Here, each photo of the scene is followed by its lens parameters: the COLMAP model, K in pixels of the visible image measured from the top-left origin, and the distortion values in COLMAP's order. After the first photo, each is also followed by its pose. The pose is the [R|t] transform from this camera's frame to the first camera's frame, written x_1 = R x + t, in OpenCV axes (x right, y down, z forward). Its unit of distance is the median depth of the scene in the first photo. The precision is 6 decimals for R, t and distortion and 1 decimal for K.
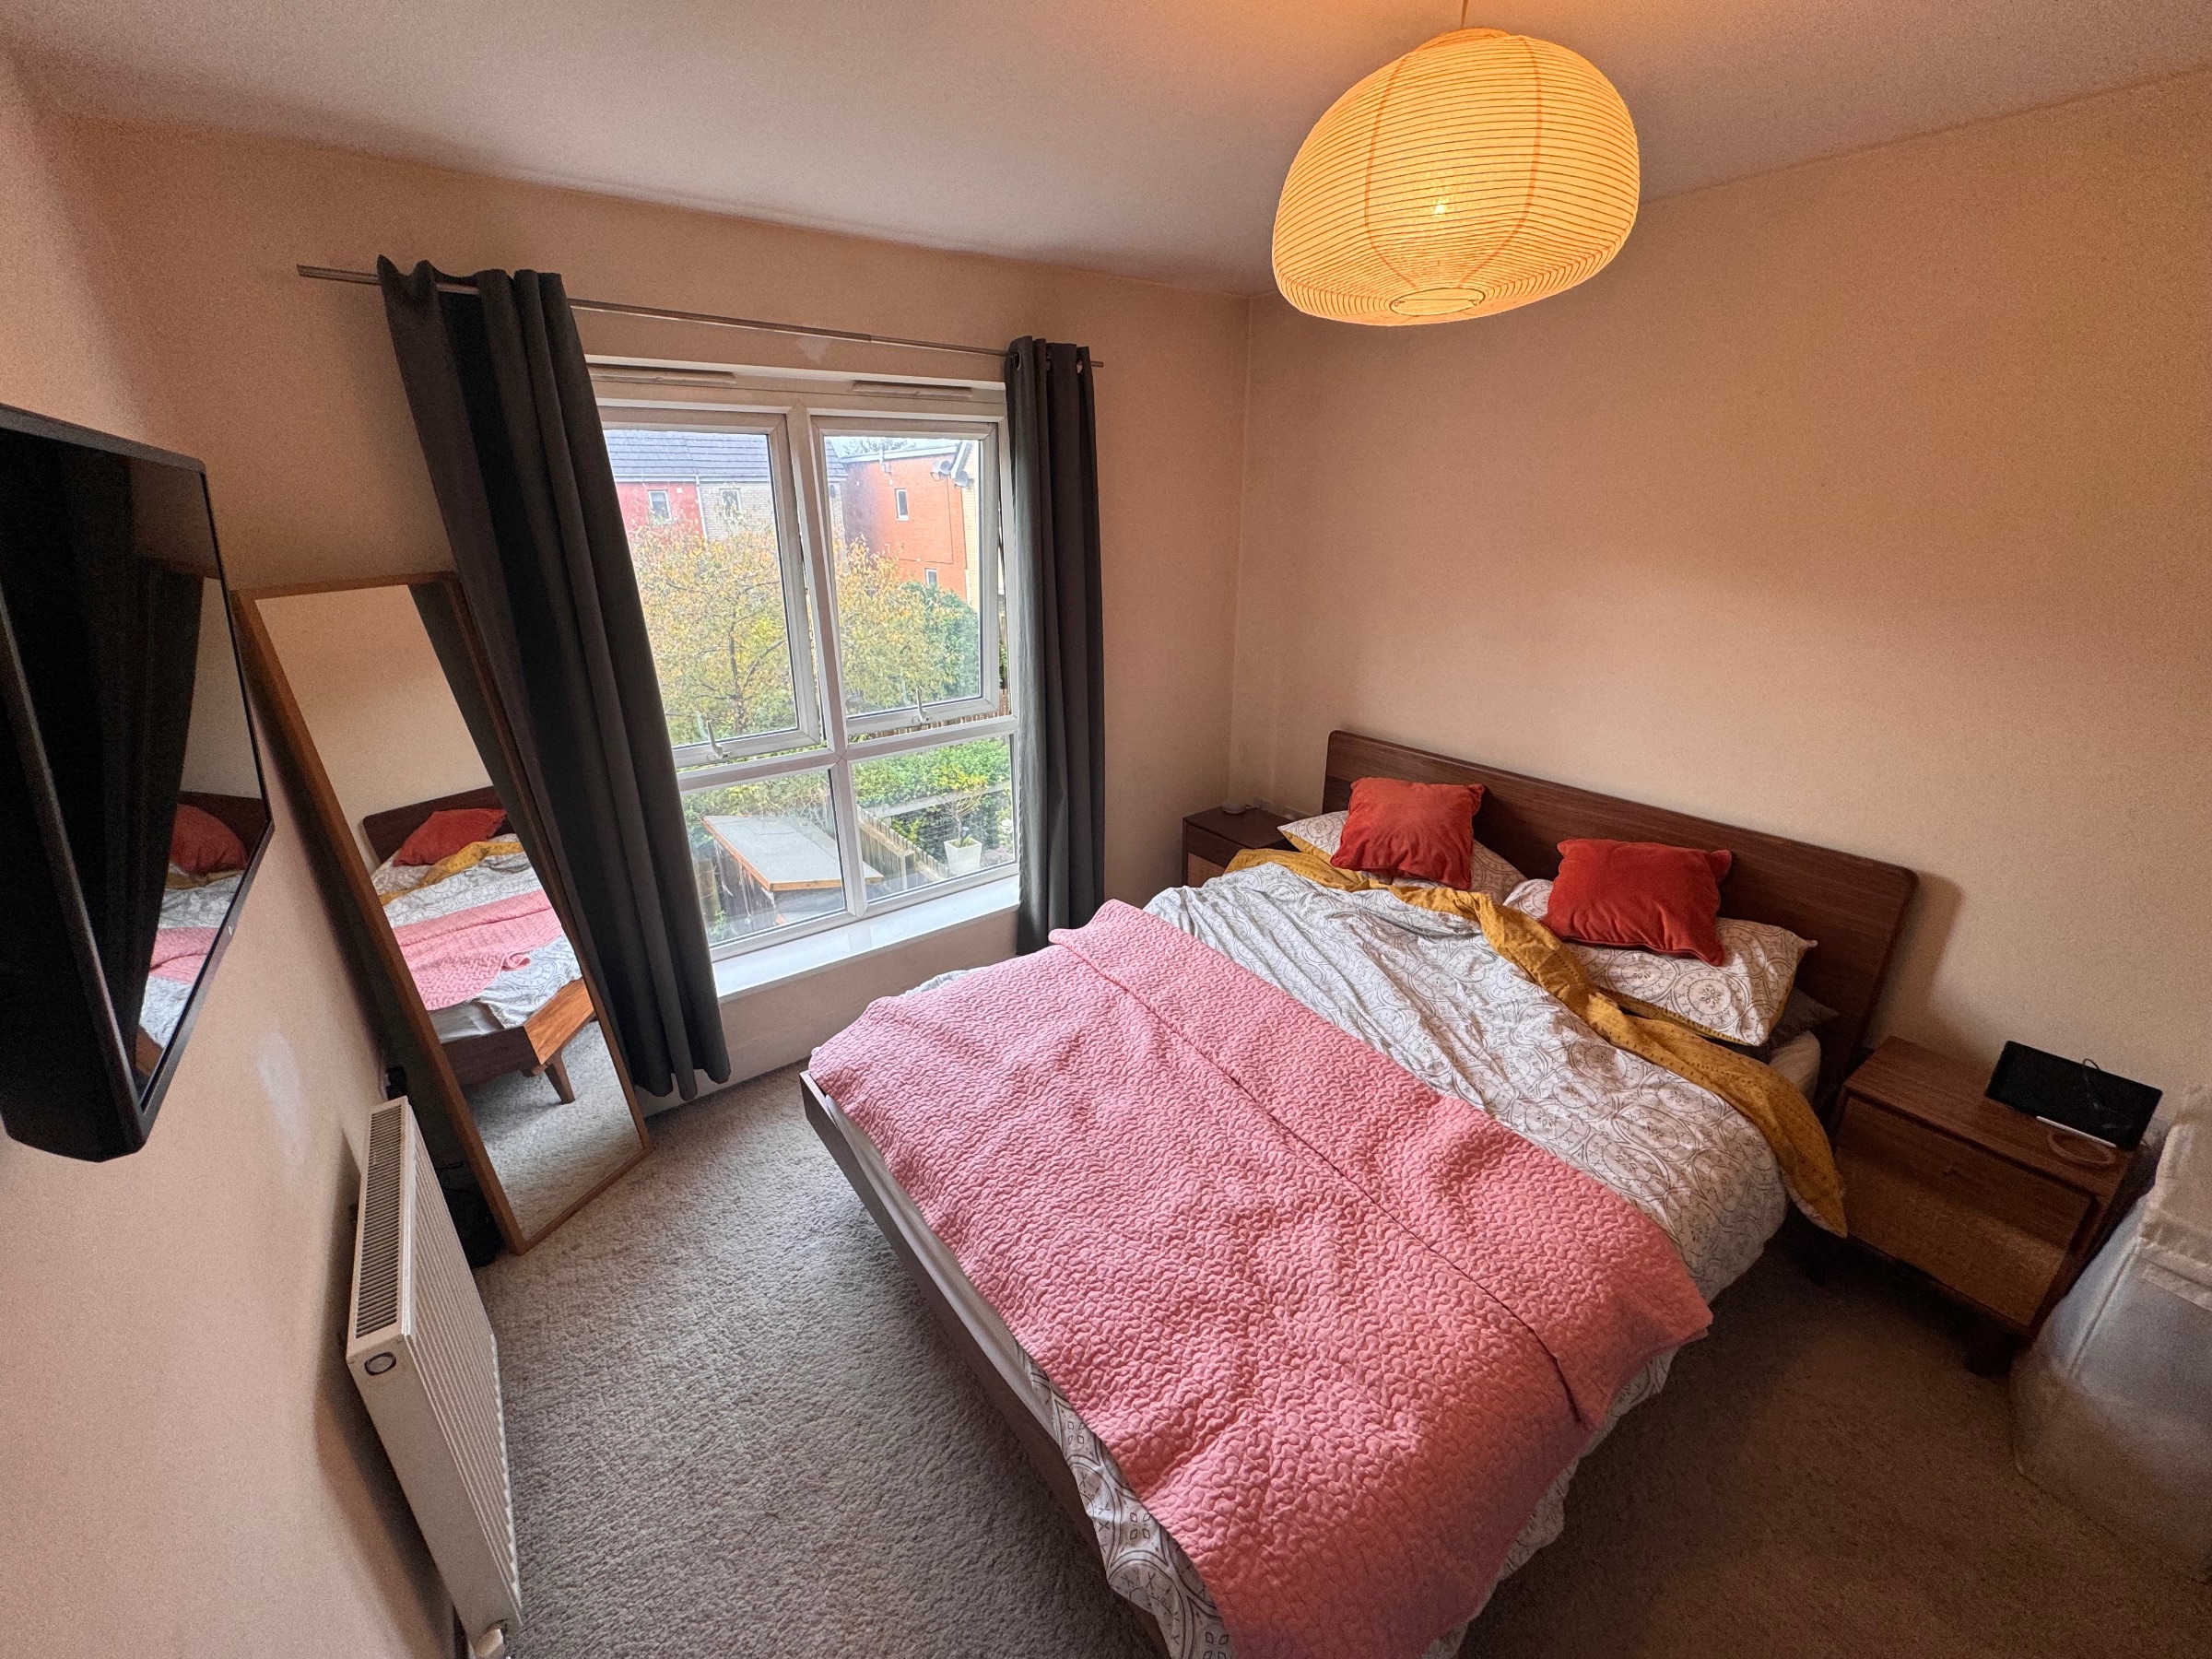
lens RADIAL K [[881.4, 0, 1106.0], [0, 881.4, 829.5], [0, 0, 1]] dist [0.001865, -0.000508]
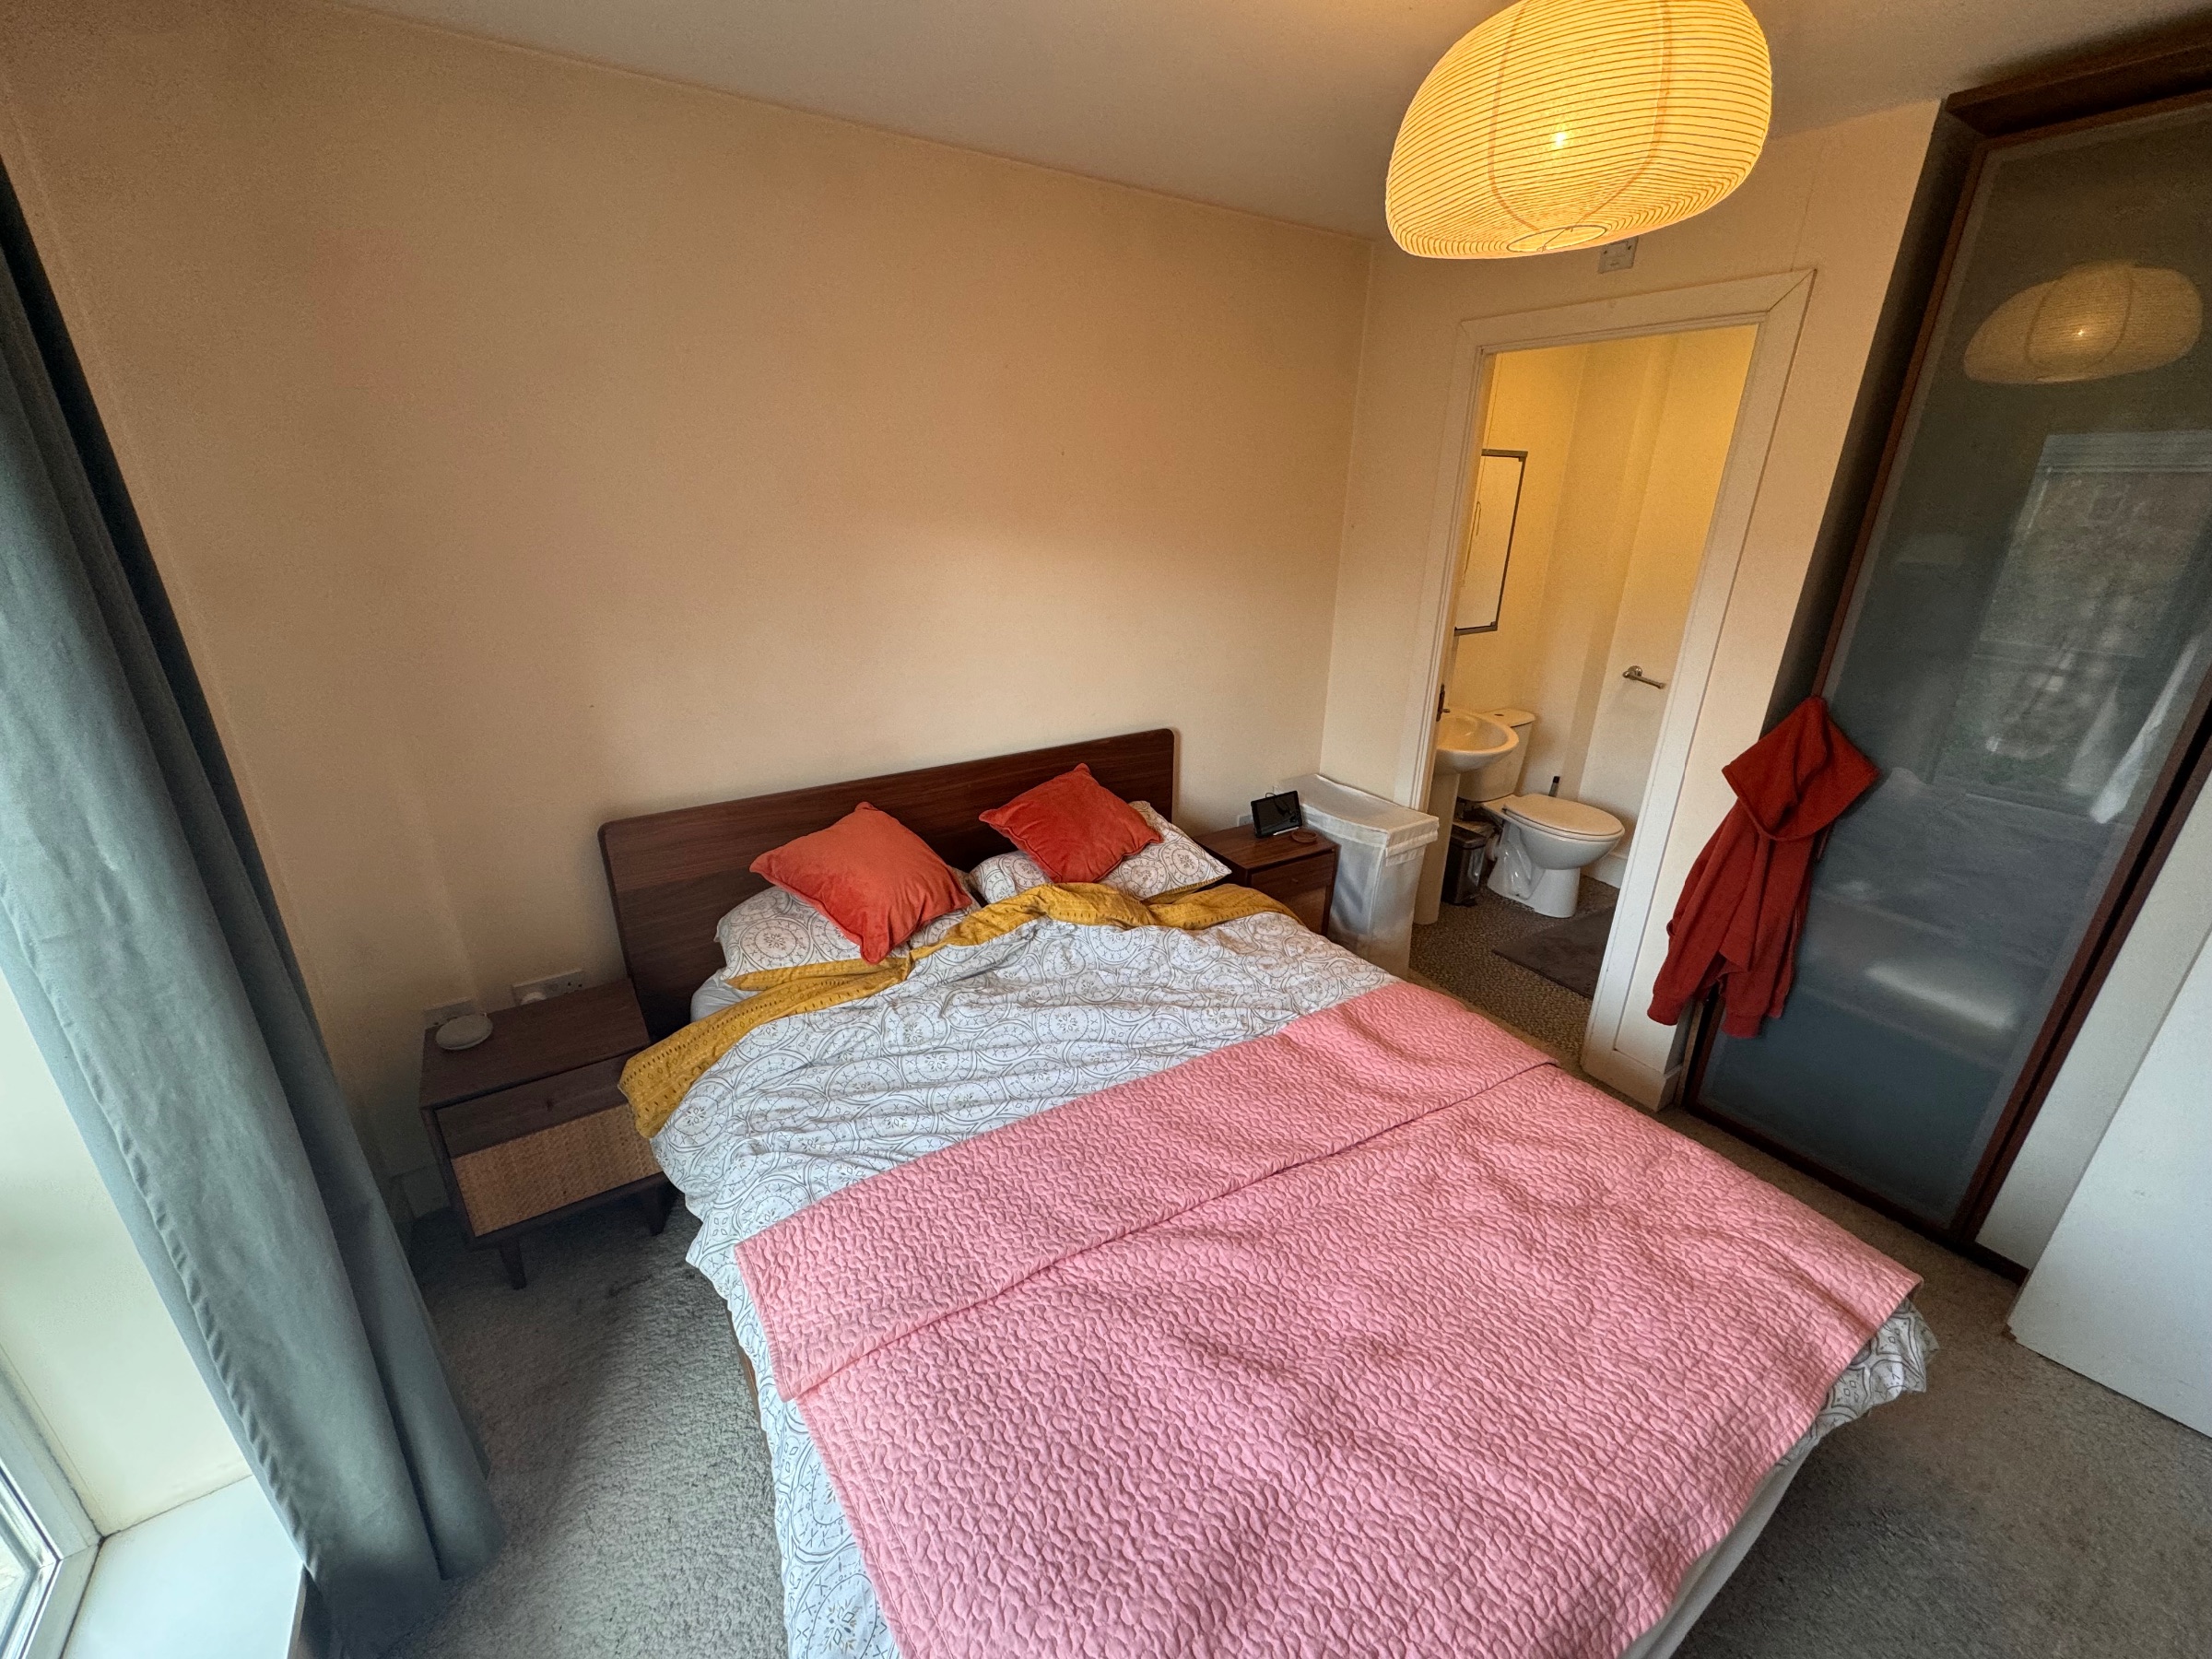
lens RADIAL K [[881.4, 0, 1106.0], [0, 881.4, 829.5], [0, 0, 1]] dist [0.001865, -0.000508]
pose [[0.059938, -0.351553, 0.934247, -0.471931], [0.344896, 0.885582, 0.311113, -0.276837], [-0.936725, 0.303571, 0.174330, 0.856072]]
